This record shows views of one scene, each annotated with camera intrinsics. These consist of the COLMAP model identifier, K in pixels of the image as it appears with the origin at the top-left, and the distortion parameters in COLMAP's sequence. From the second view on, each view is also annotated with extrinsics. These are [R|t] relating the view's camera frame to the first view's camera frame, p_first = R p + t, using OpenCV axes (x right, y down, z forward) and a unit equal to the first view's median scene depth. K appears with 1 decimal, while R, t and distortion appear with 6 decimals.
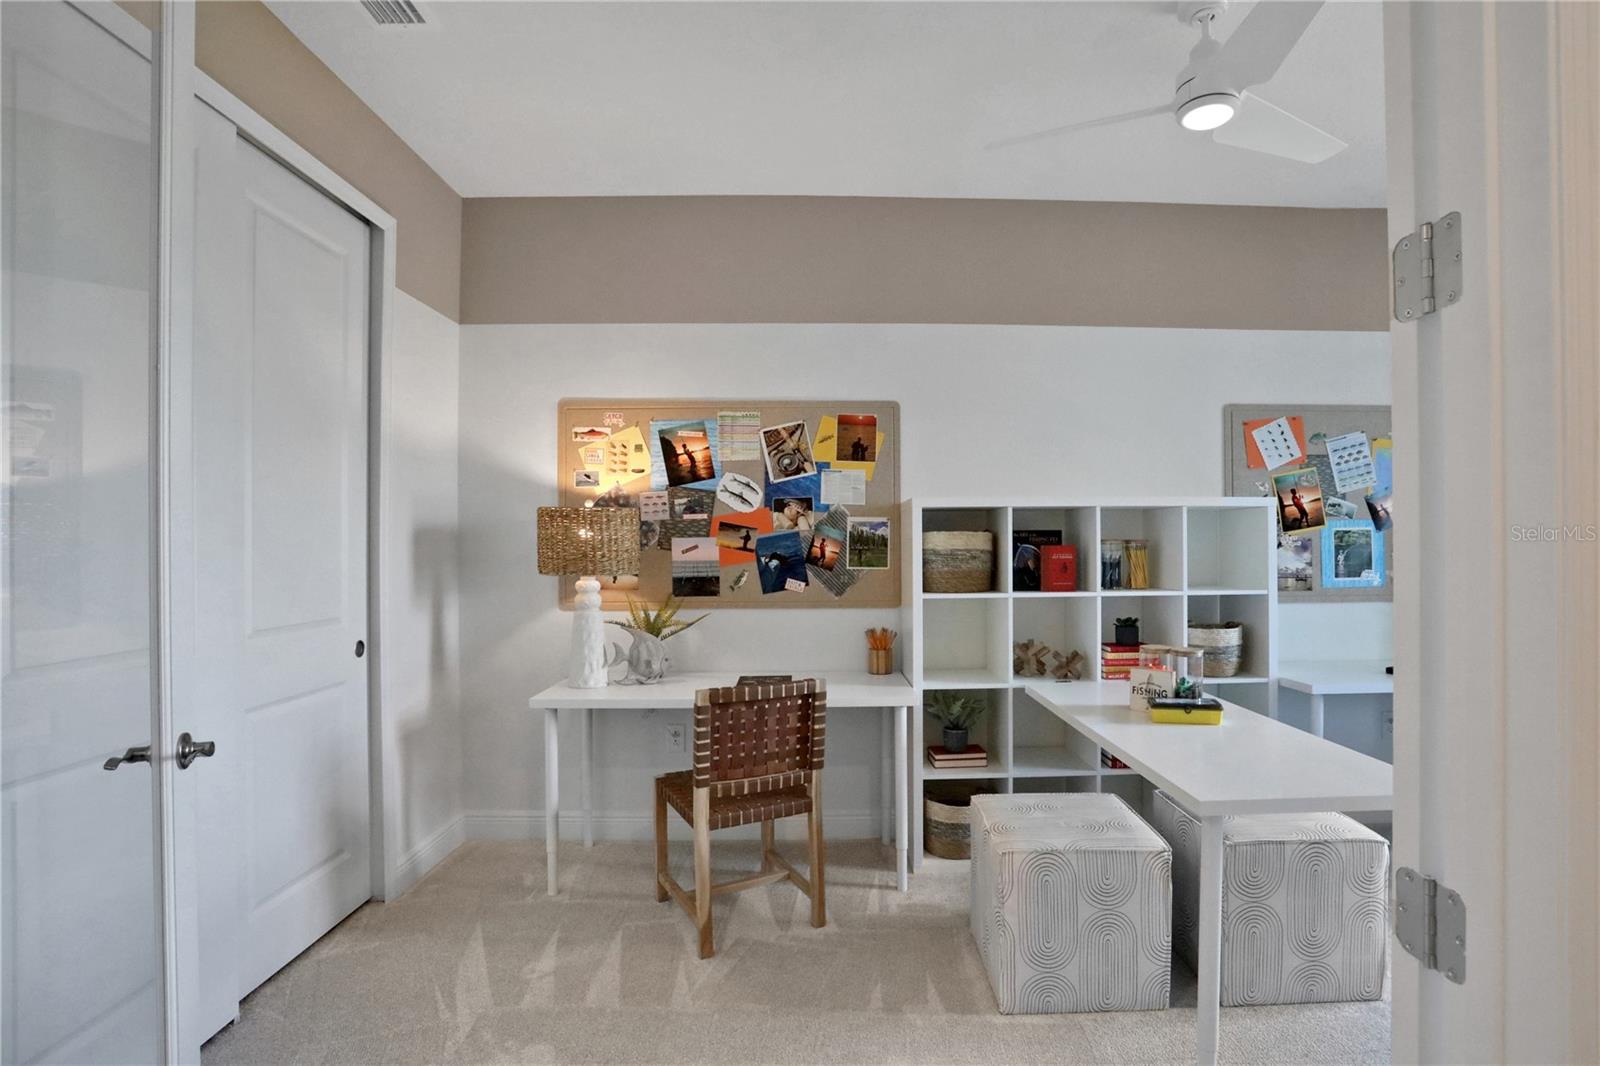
lens RADIAL K [[838.4, 0, 808.9], [0, 838.4, 559.4], [0, 0, 1]] dist [-0.055536, 0.000042]
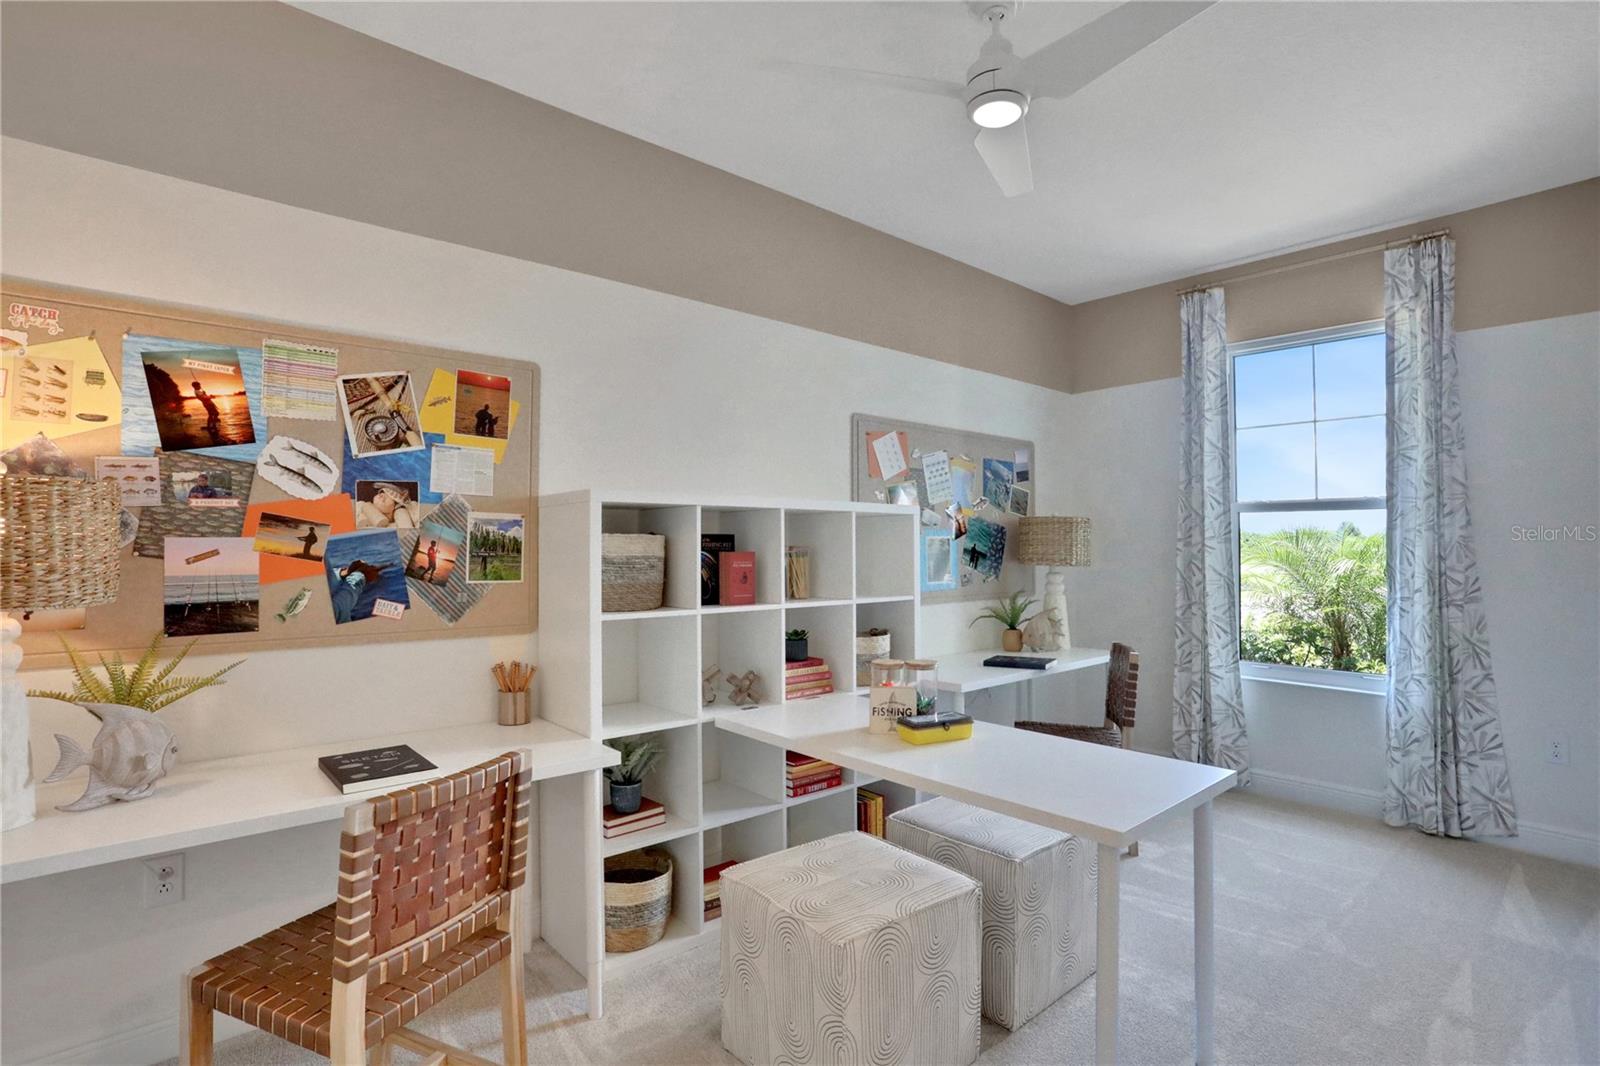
lens RADIAL K [[818.3, 0, 840.5], [0, 818.3, 533.0], [0, 0, 1]] dist [-0.063769, 0.033121]
pose [[0.752955, 0.017189, 0.657848, -0.171943], [0.008380, 0.999327, -0.035703, -0.004754], [-0.658019, 0.032396, 0.752304, 0.262948]]
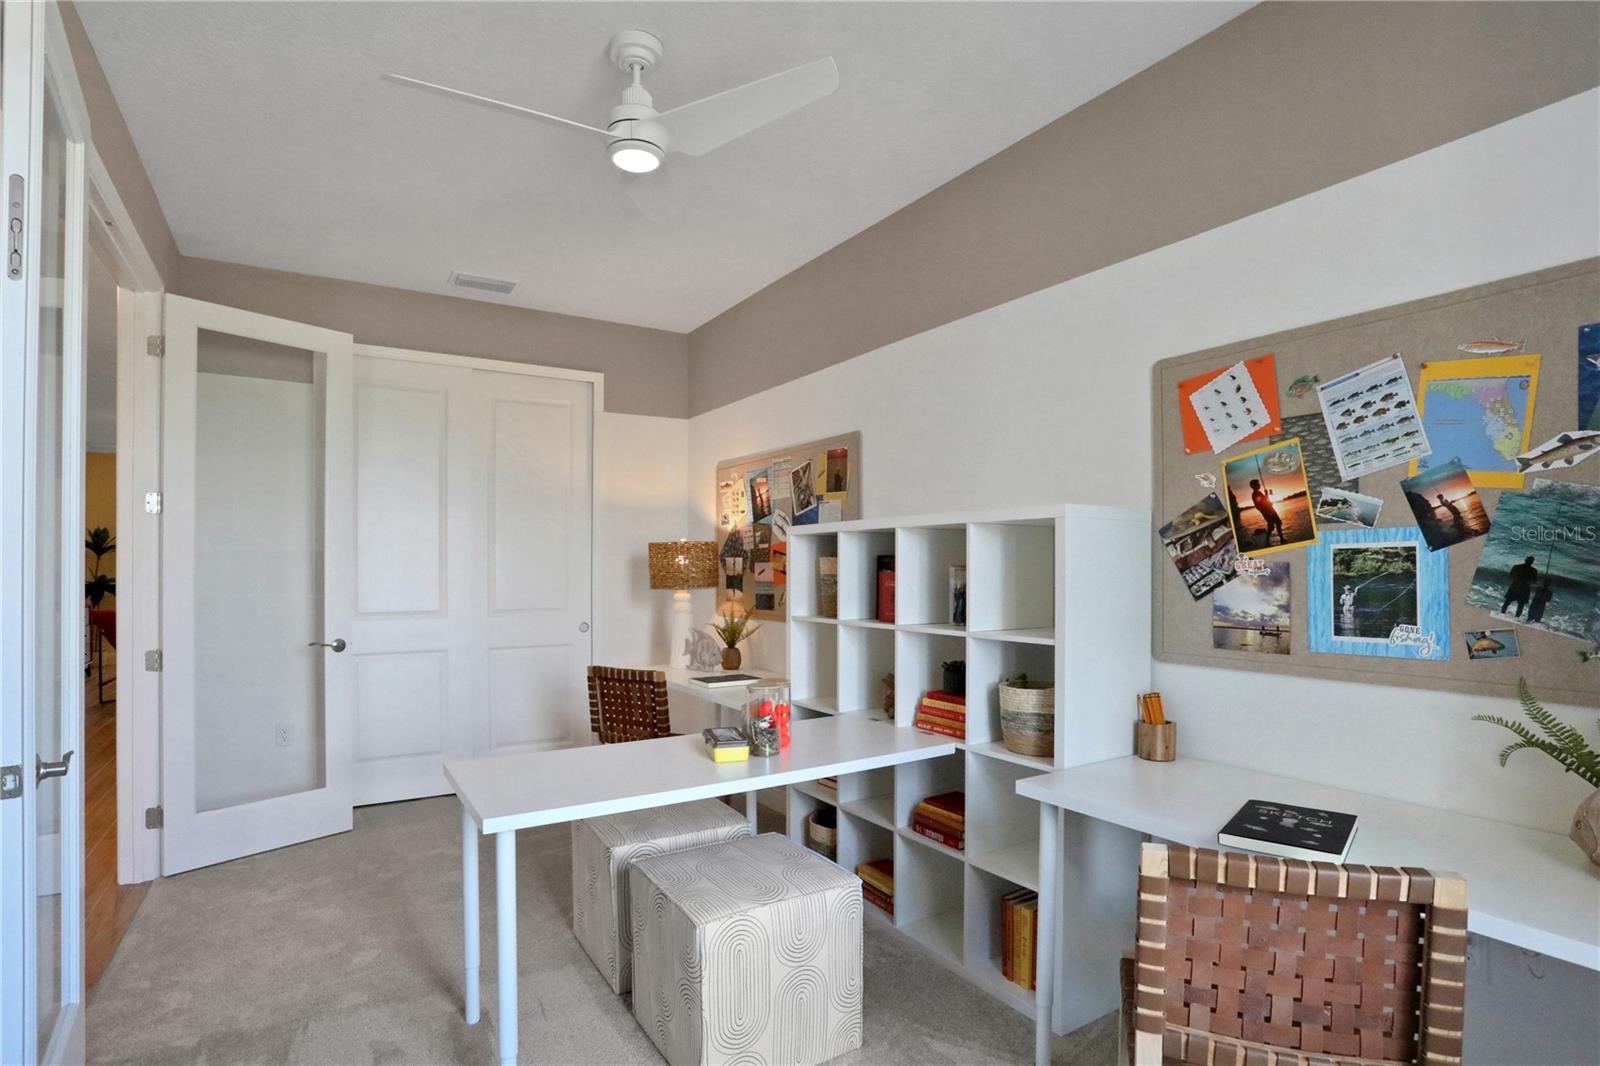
lens RADIAL K [[838.4, 0, 808.9], [0, 838.4, 559.4], [0, 0, 1]] dist [-0.055536, 0.000042]
pose [[0.489656, -0.002989, -0.871910, 0.979249], [-0.014062, 0.999837, -0.011325, -0.017650], [0.871802, 0.017806, 0.489534, 0.442741]]
